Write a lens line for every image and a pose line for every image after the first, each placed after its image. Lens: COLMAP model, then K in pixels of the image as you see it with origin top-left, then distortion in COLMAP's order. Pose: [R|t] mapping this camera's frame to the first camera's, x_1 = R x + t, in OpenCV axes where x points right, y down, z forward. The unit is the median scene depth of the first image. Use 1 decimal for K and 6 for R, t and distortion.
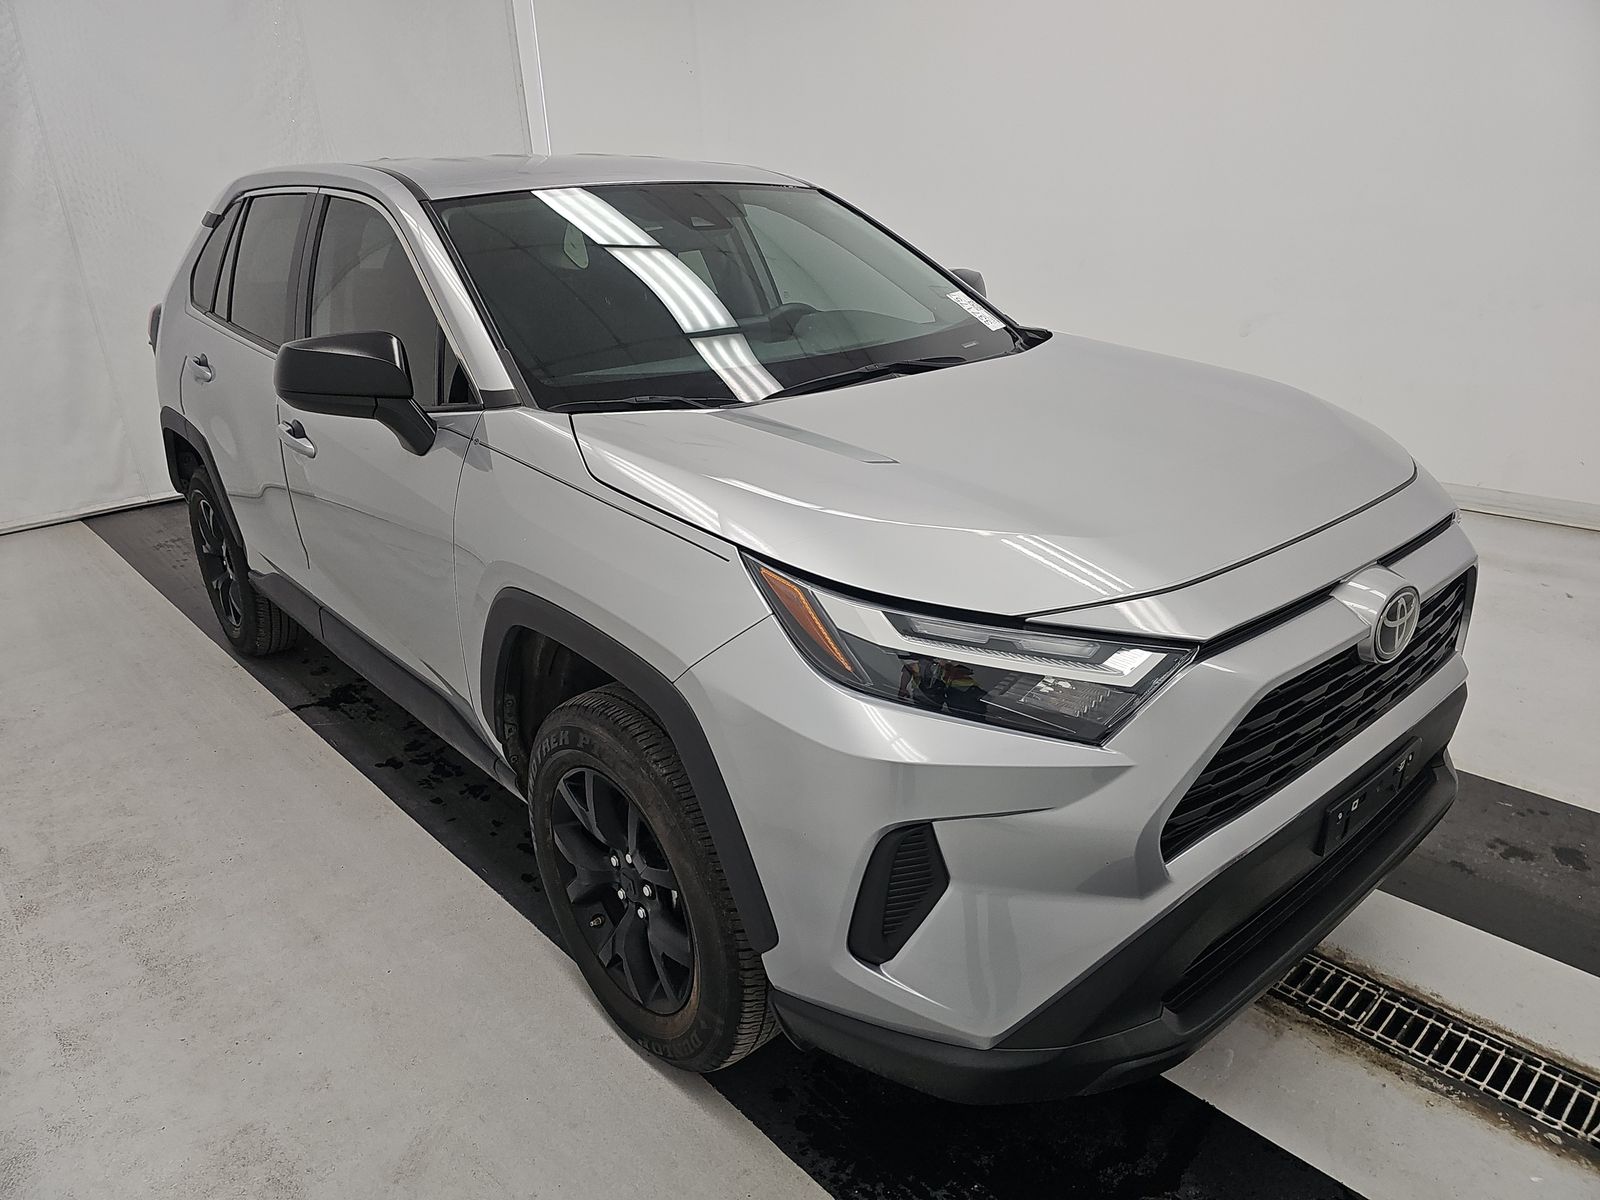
lens RADIAL K [[1052.6, 0, 812.5], [0, 1052.6, 606.1], [0, 0, 1]] dist [0.013530, -0.023126]
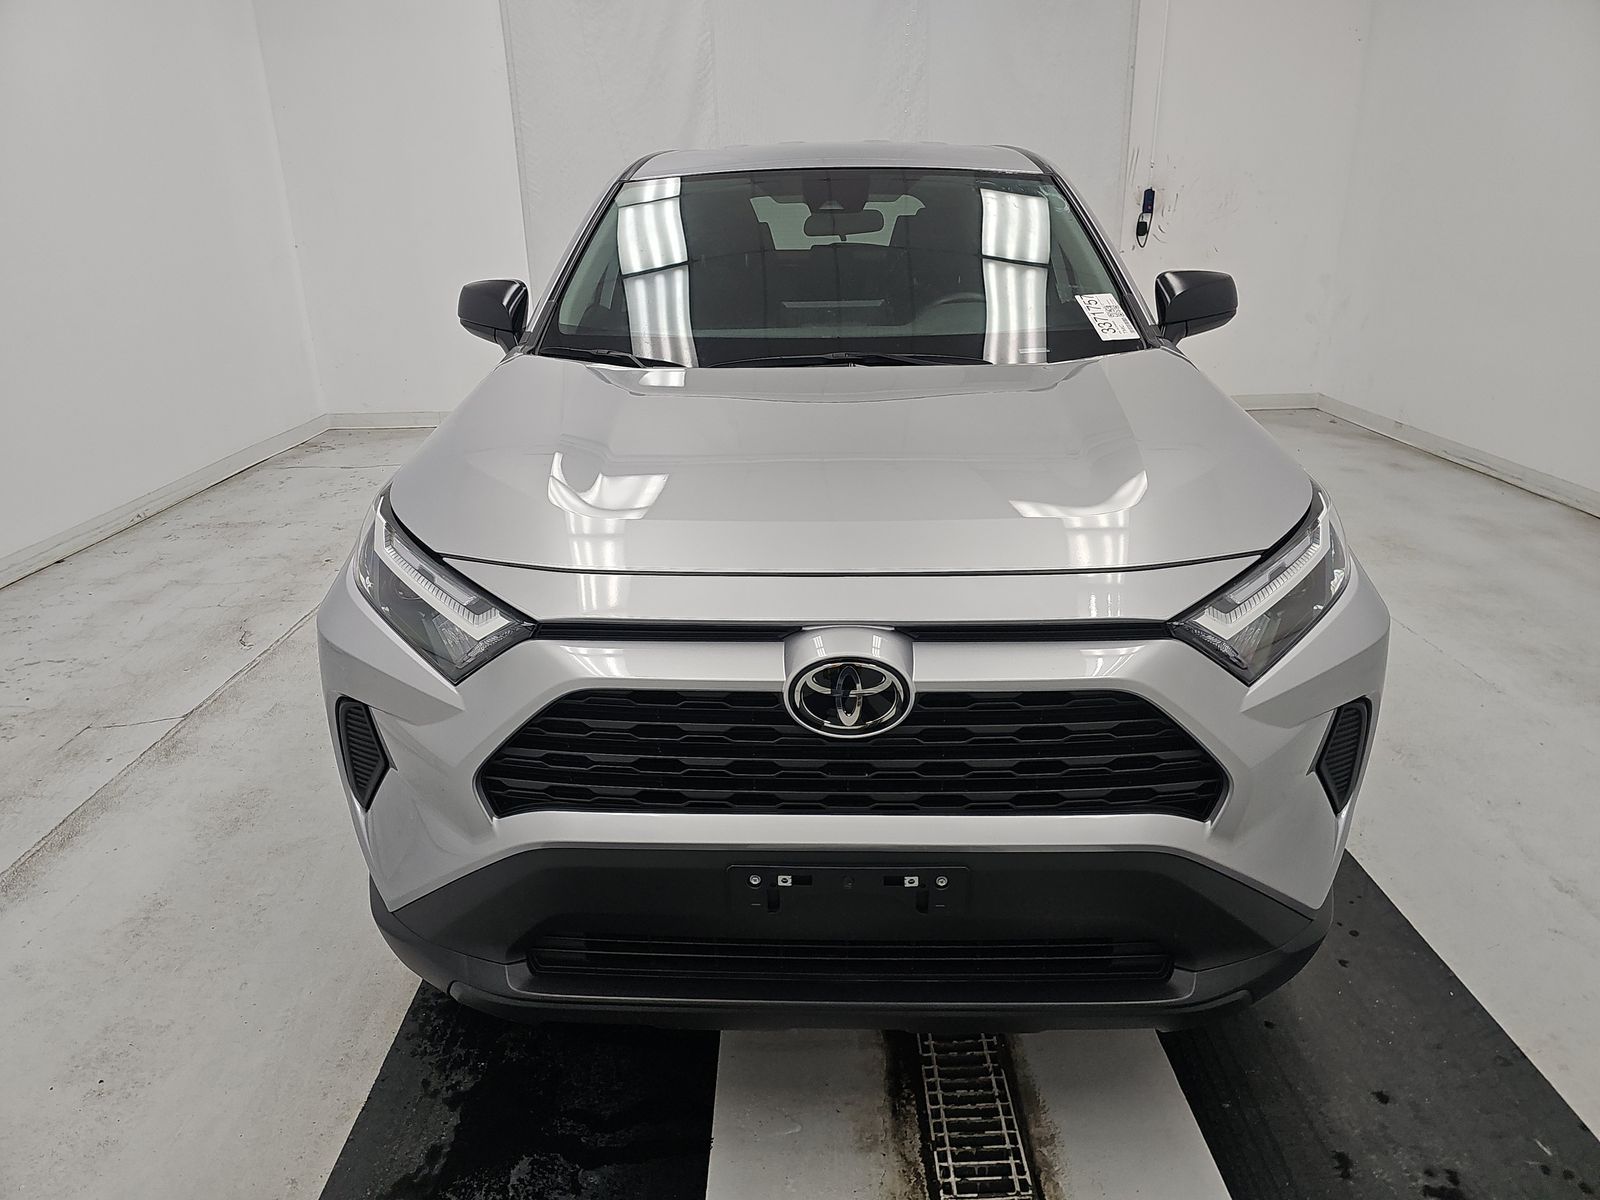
lens RADIAL K [[1052.6, 0, 795.8], [0, 1052.6, 607.5], [0, 0, 1]] dist [0.013530, -0.023126]
pose [[0.738747, 0.264360, -0.619973, 0.857265], [-0.254791, 0.961143, 0.106233, -0.109578], [0.623966, 0.079484, 0.777398, 0.256915]]
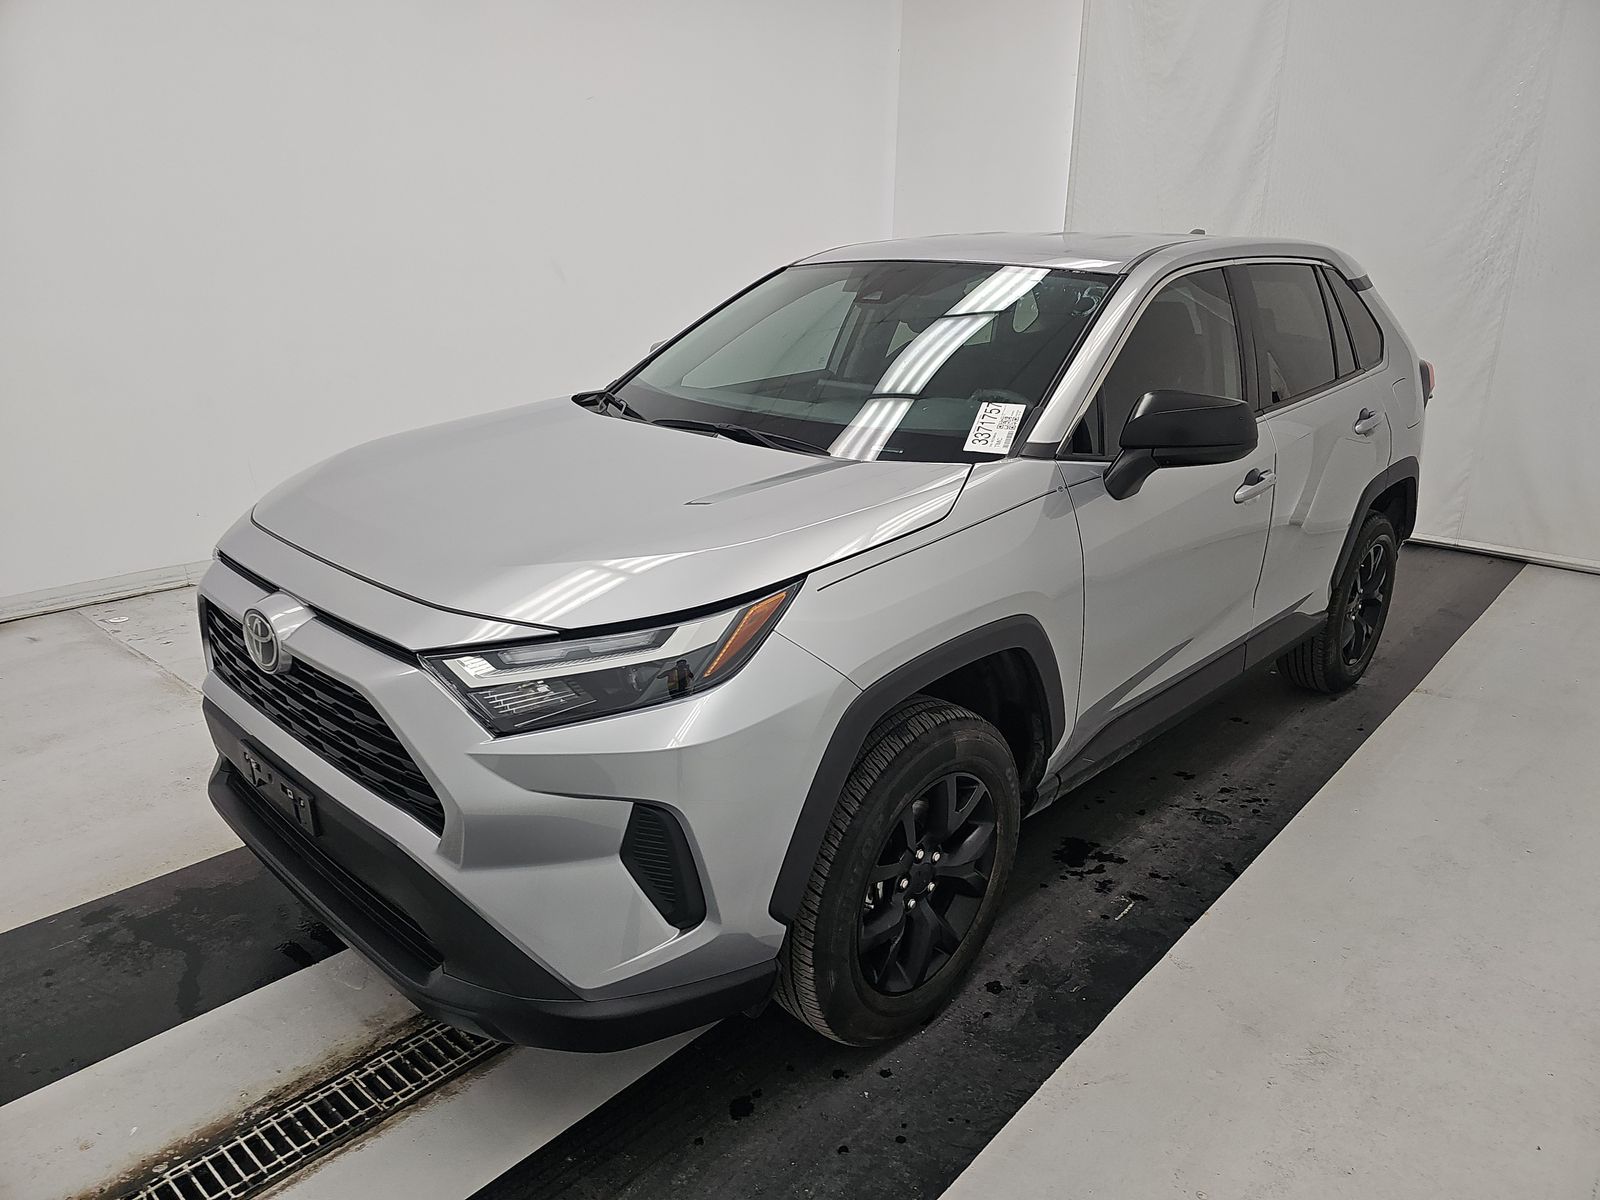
lens RADIAL K [[1052.6, 0, 805.7], [0, 1052.6, 588.7], [0, 0, 1]] dist [0.013530, -0.023126]
pose [[0.103857, 0.334065, -0.936811, 1.439815], [-0.382358, 0.882931, 0.272462, -0.501852], [0.918159, 0.329900, 0.219431, 1.072284]]
